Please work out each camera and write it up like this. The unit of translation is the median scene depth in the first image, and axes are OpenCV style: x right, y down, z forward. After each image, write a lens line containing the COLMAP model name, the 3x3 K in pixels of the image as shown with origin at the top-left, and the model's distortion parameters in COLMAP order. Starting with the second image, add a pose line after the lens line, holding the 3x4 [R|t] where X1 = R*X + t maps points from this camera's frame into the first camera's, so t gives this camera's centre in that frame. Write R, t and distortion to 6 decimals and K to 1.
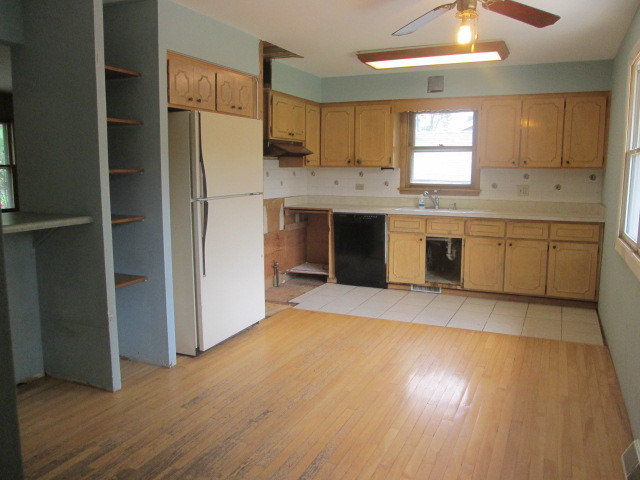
lens RADIAL K [[542.4, 0, 320.0], [0, 542.4, 240.0], [0, 0, 1]] dist [-0.012876, -0.007543]
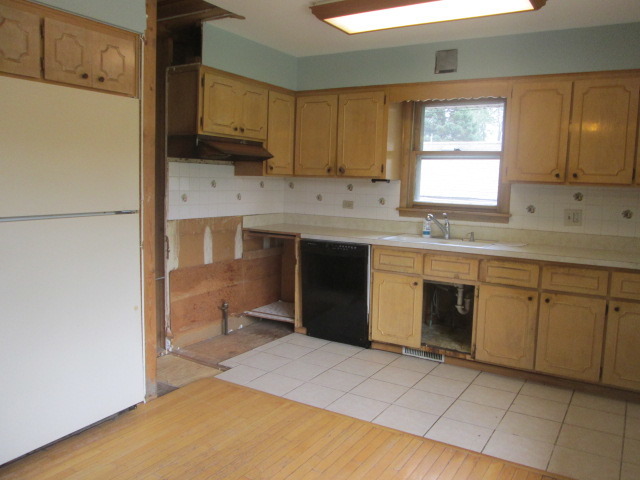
lens RADIAL K [[542.4, 0, 320.0], [0, 542.4, 240.0], [0, 0, 1]] dist [-0.012876, -0.007543]
pose [[0.992085, 0.038194, -0.119620, 0.141169], [-0.041015, 0.998933, -0.021215, -0.035669], [0.118682, 0.025953, 0.992593, 0.288443]]
